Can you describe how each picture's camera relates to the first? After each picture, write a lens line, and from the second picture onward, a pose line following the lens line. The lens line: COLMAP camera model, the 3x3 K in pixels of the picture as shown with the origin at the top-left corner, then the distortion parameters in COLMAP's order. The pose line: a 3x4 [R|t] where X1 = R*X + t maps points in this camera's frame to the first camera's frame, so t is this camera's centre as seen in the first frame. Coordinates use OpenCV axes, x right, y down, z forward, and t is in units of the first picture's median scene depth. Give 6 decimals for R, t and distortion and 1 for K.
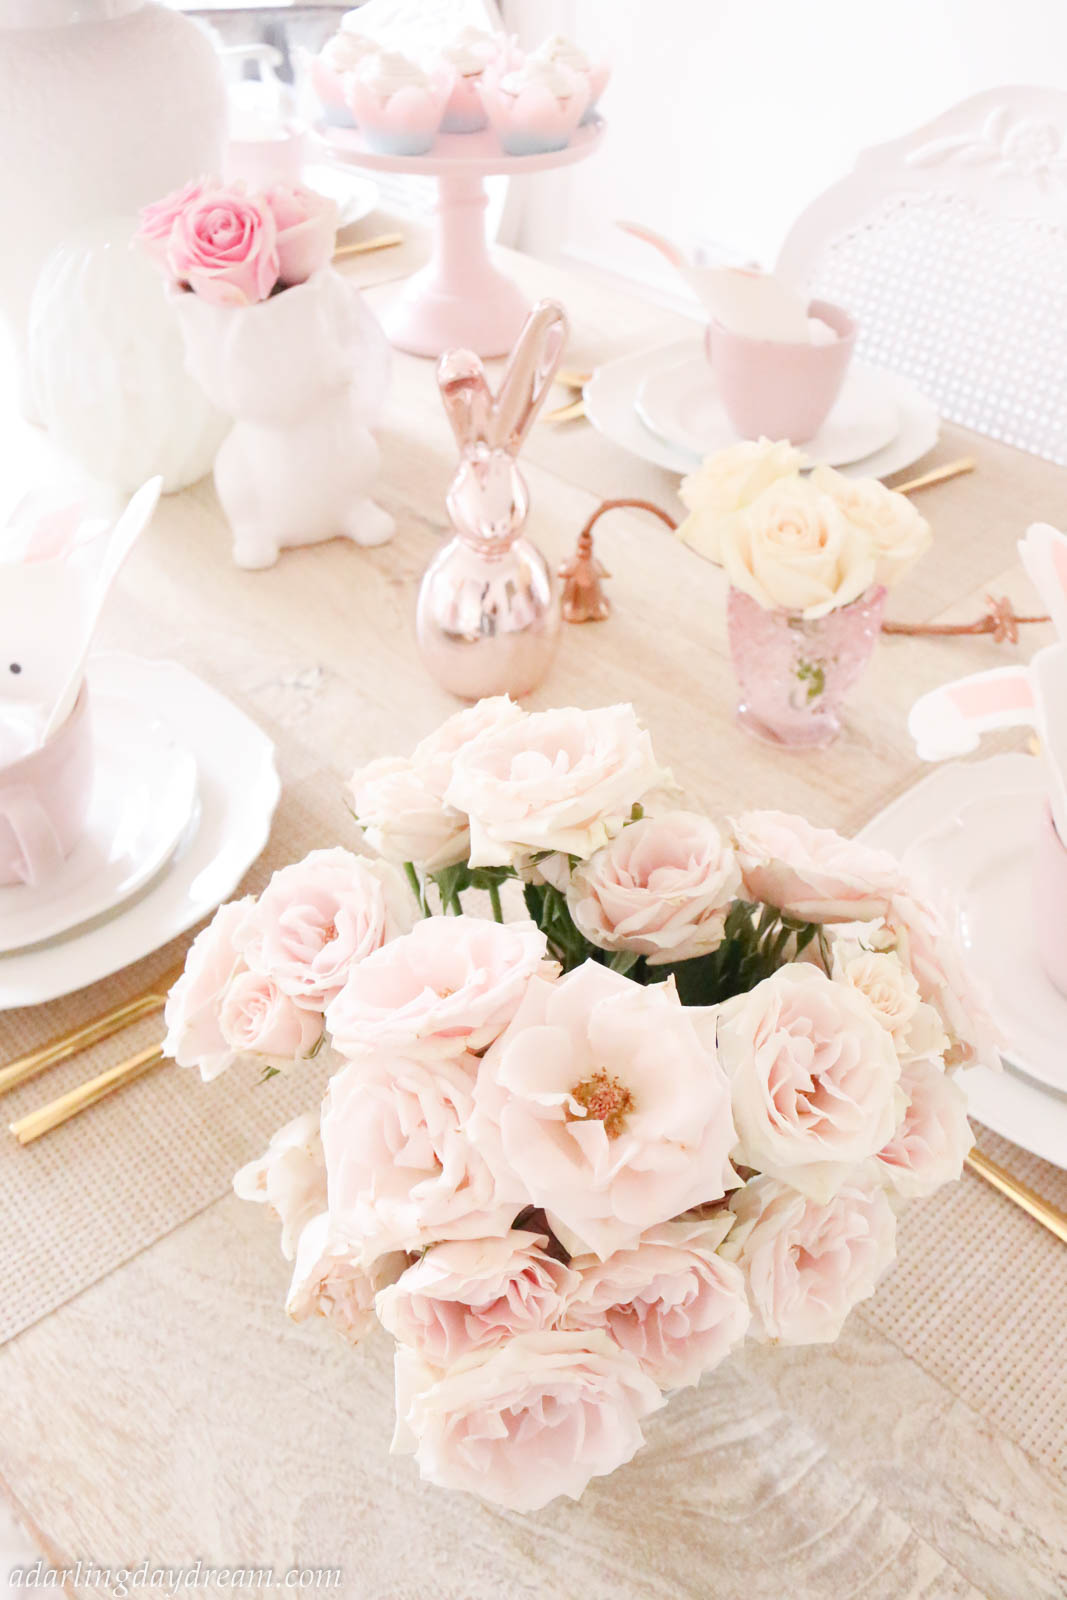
lens RADIAL K [[1360.4, 0, 527.9], [0, 1360.4, 796.1], [0, 0, 1]] dist [-0.149442, 0.109942]
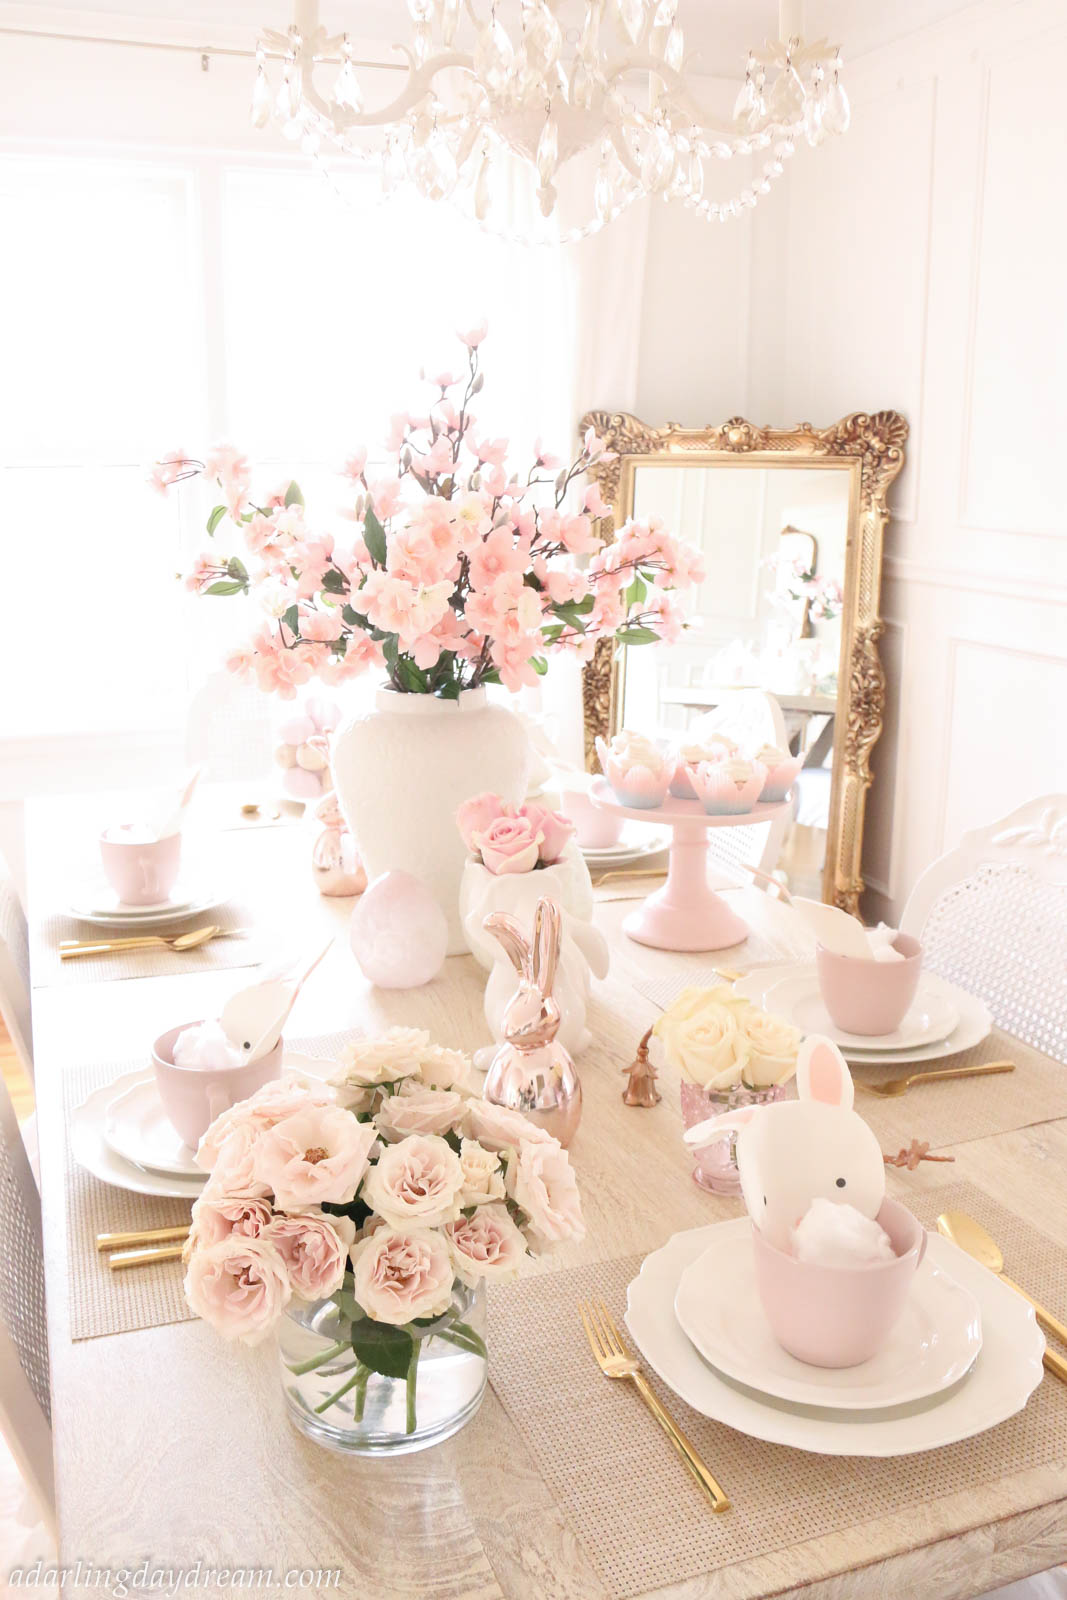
lens RADIAL K [[1380.8, 0, 543.0], [0, 1380.8, 792.1], [0, 0, 1]] dist [-0.153625, 0.137846]
pose [[0.926573, 0.085271, -0.366321, 0.810702], [-0.244361, 0.876878, -0.413973, 0.369063], [0.285918, 0.473091, 0.833328, -0.732695]]
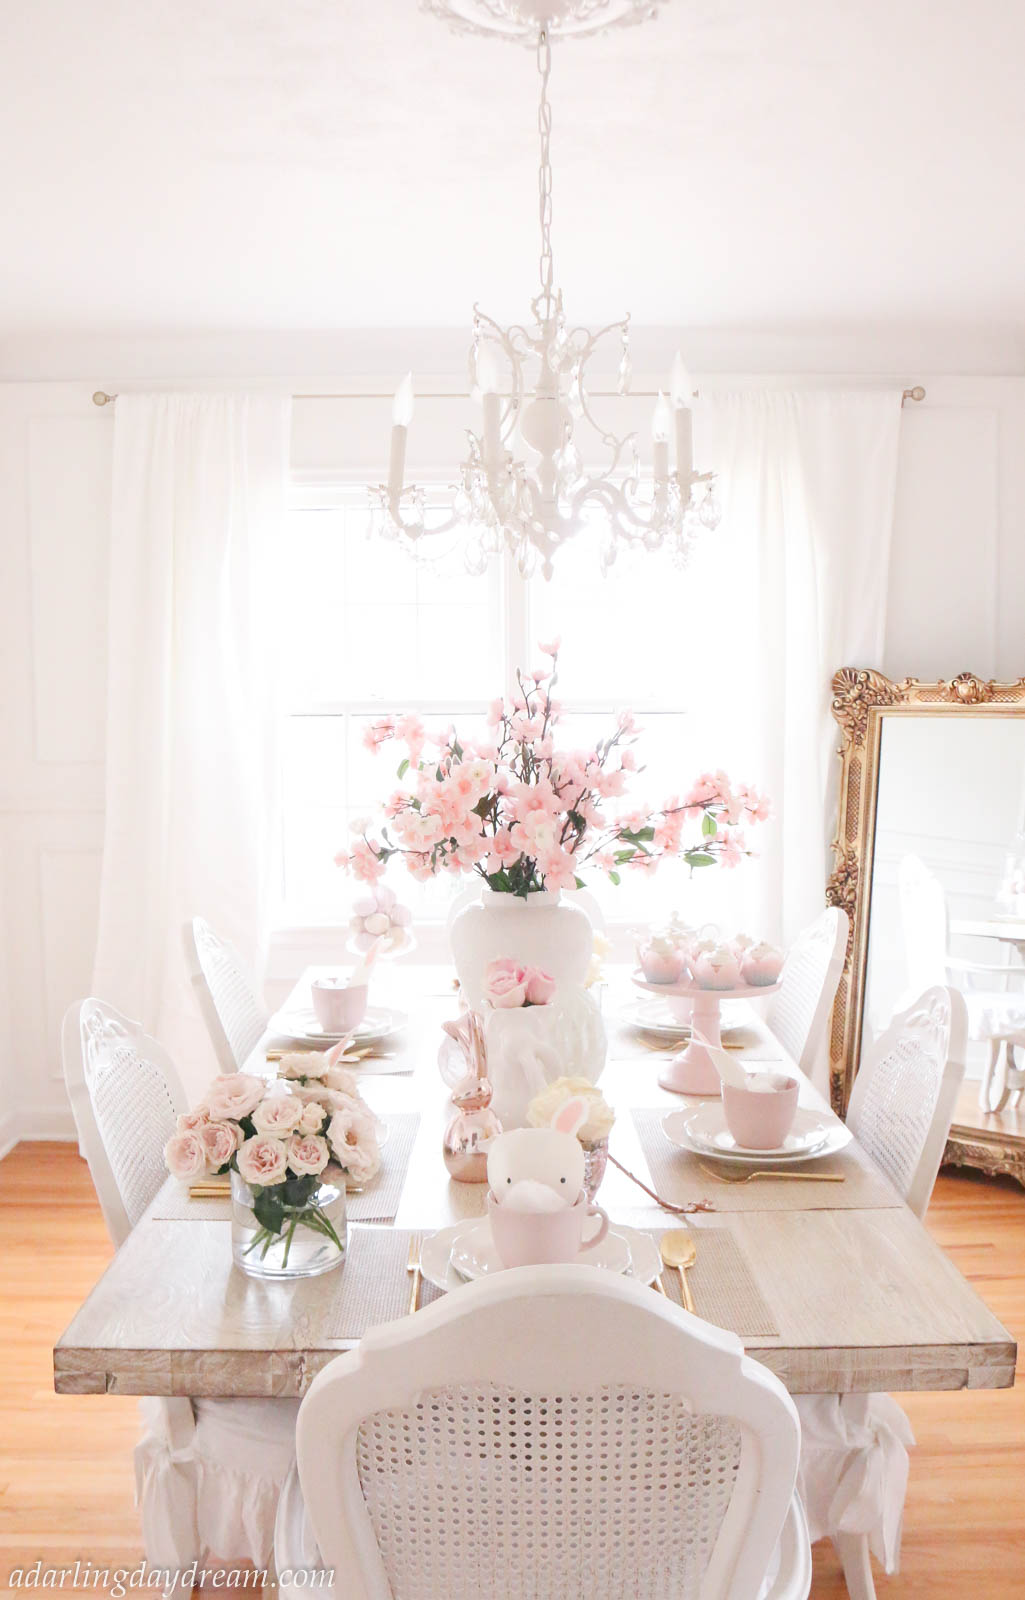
lens RADIAL K [[1450.2, 0, 506.2], [0, 1450.2, 782.1], [0, 0, 1]] dist [-0.122517, 0.002889]
pose [[0.734750, 0.035164, -0.677426, 2.659172], [-0.437595, 0.787642, -0.433740, 0.729786], [0.518317, 0.615129, 0.594108, -1.369064]]
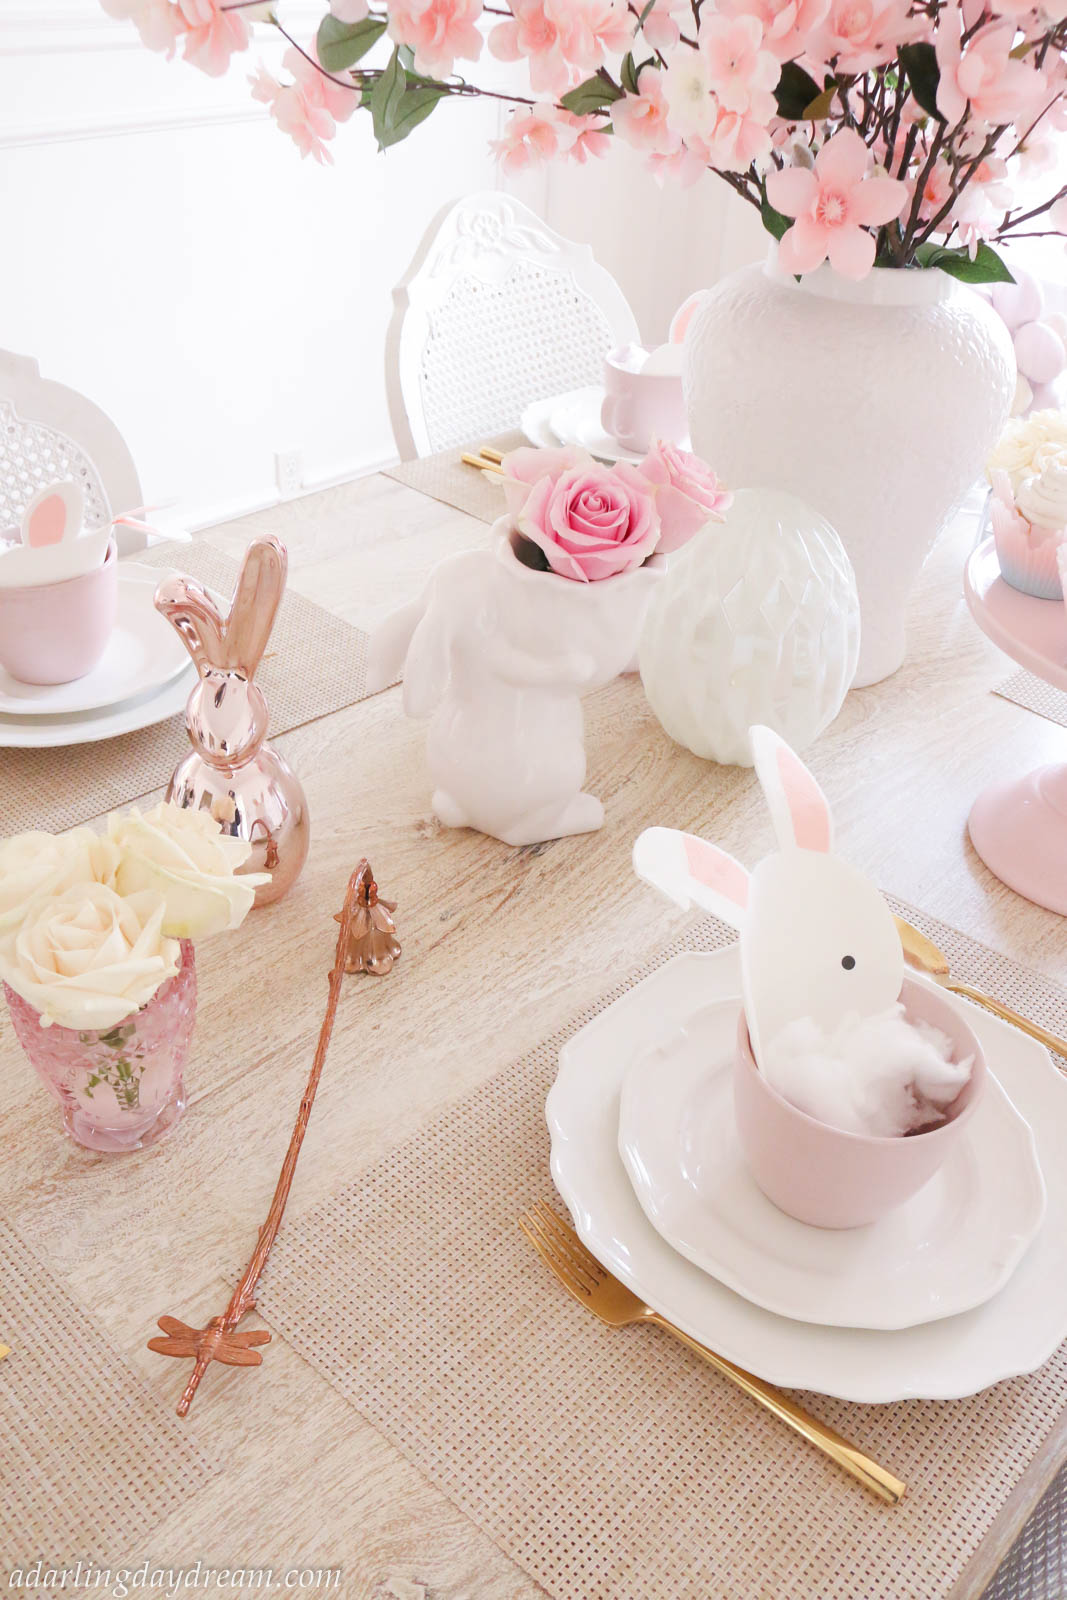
lens RADIAL K [[1318.9, 0, 538.9], [0, 1318.9, 799.0], [0, 0, 1]] dist [-0.154220, 0.119775]
pose [[0.061337, 0.577931, -0.813777, 1.231517], [-0.690104, 0.613592, 0.383747, -1.089954], [0.721106, 0.538053, 0.436468, 1.162409]]
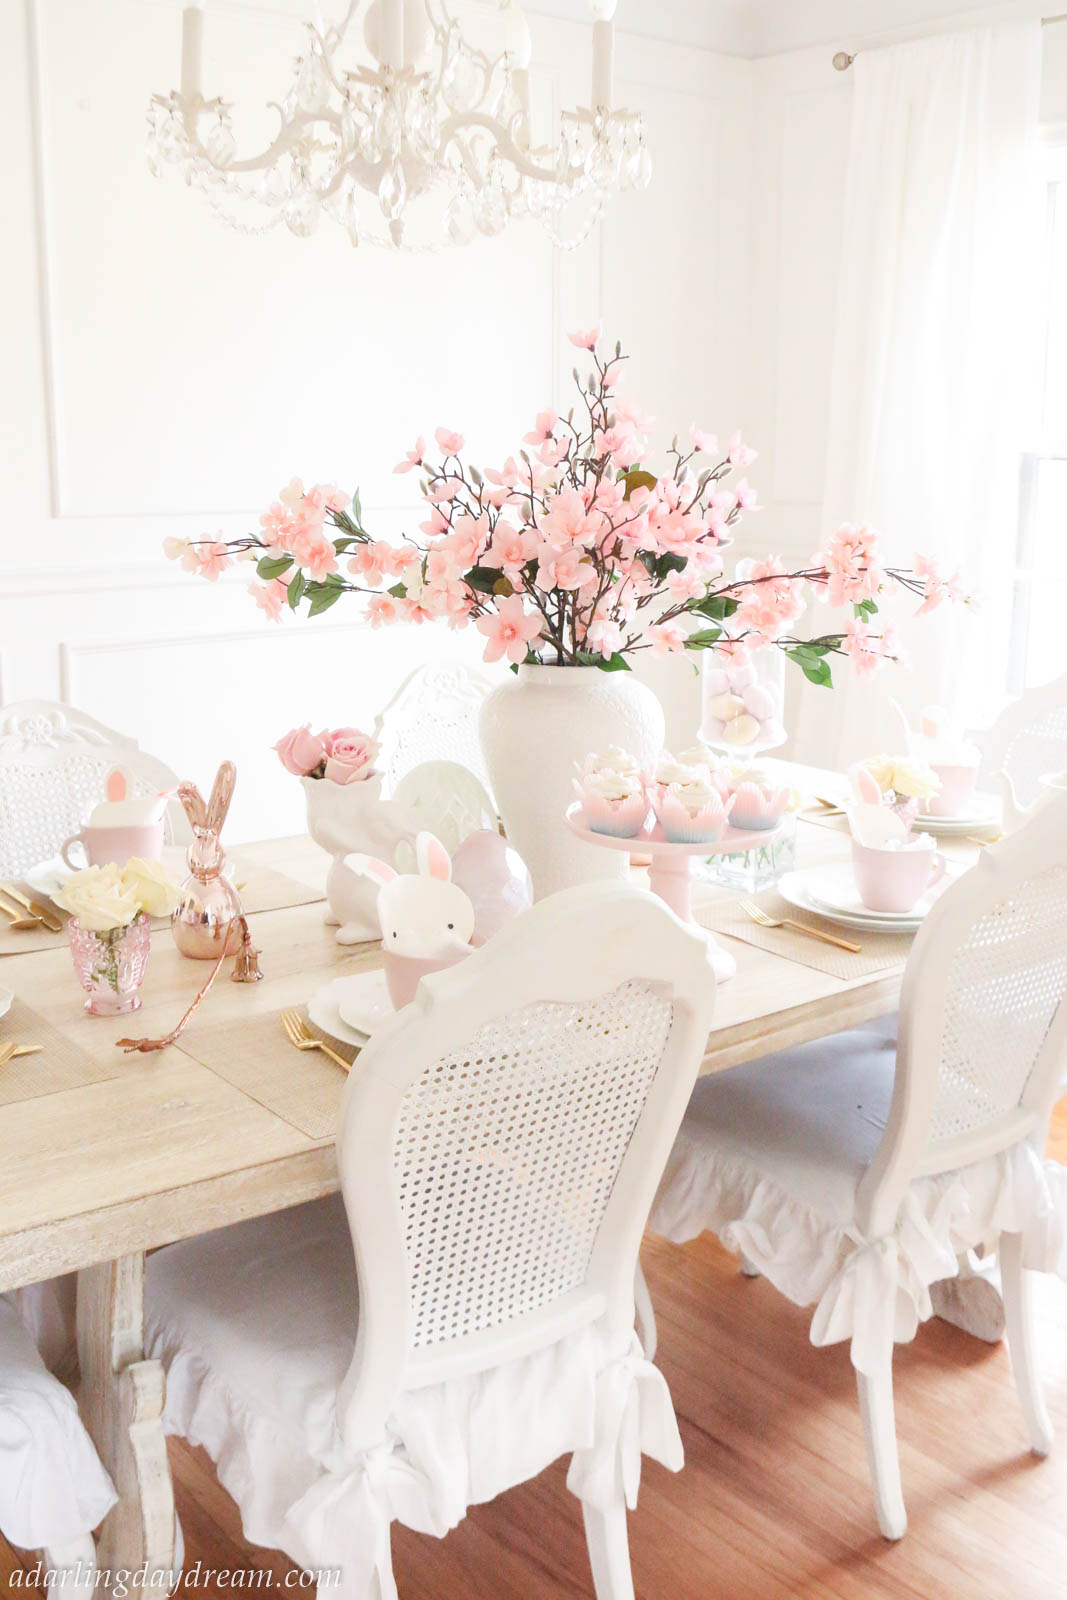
lens RADIAL K [[1597.4, 0, 541.9], [0, 1597.4, 804.6], [0, 0, 1]] dist [-0.133168, 0.130729]
pose [[-0.080945, 0.215421, -0.973161, 3.534719], [-0.660347, 0.719749, 0.214250, -1.784301], [0.746585, 0.659967, 0.083993, 1.725304]]
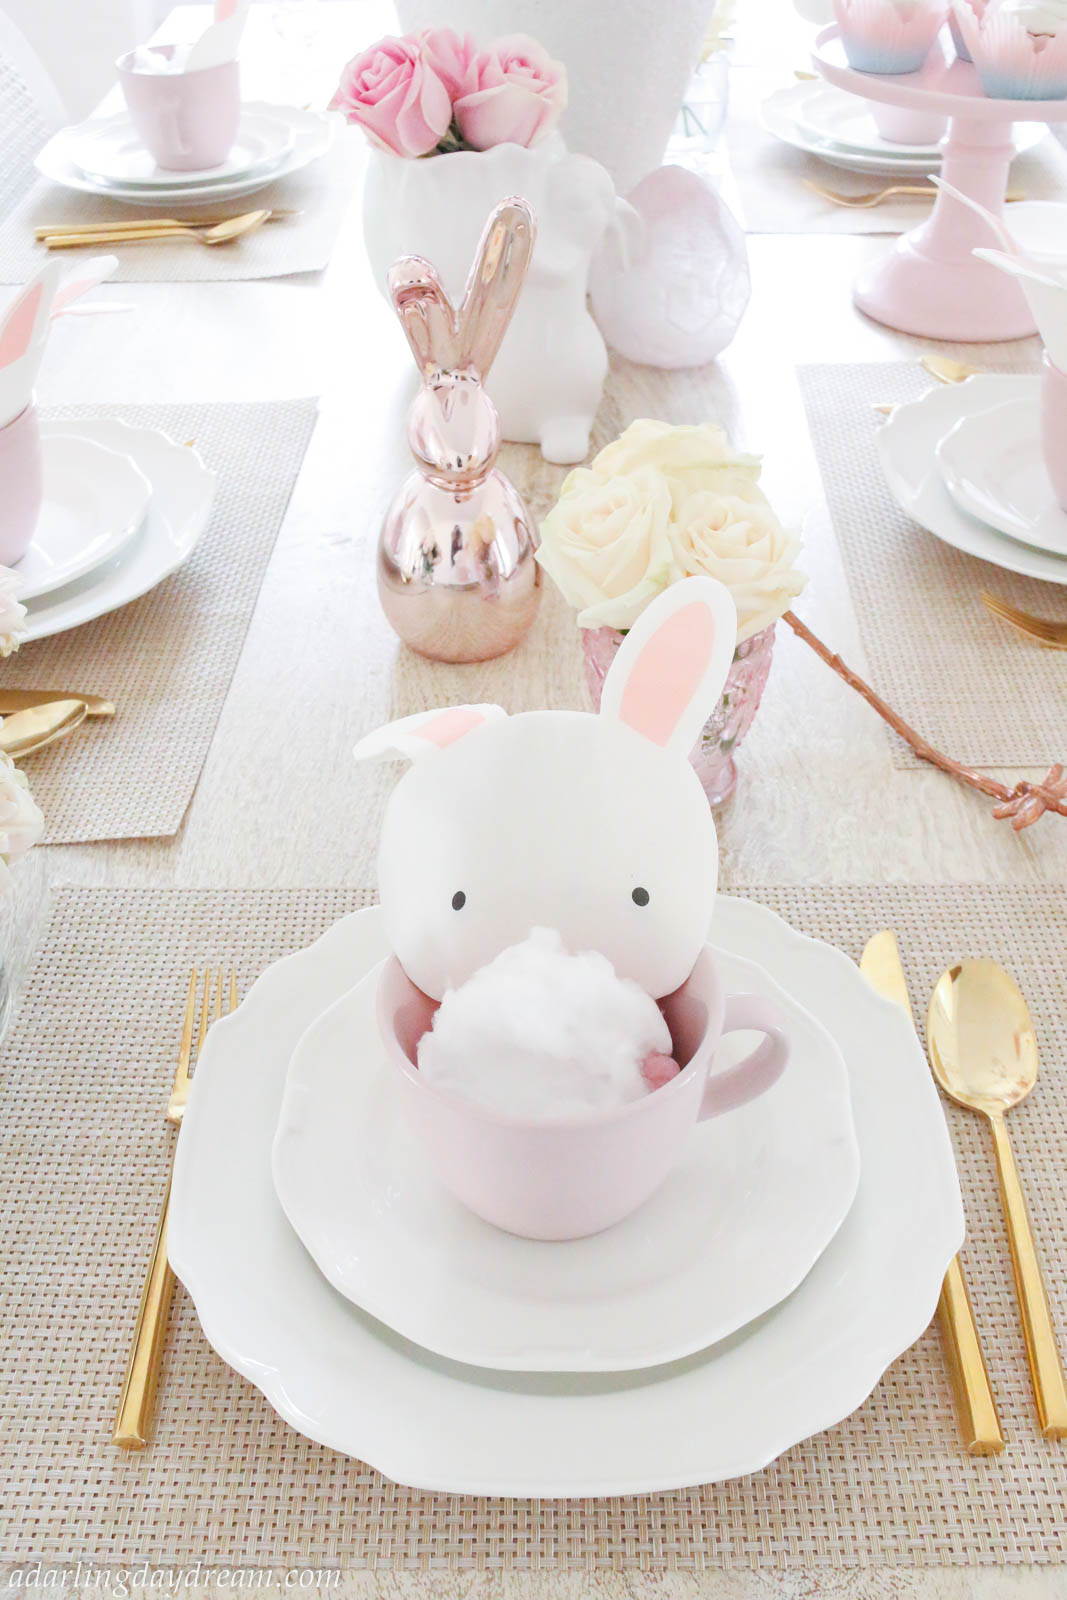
lens RADIAL K [[1597.4, 0, 541.9], [0, 1597.4, 804.6], [0, 0, 1]] dist [-0.133168, 0.130729]
pose [[0.724175, 0.421704, -0.545652, 1.069225], [-0.431993, 0.894161, 0.117717, -0.194710], [0.537543, 0.150470, 0.829703, 0.274008]]
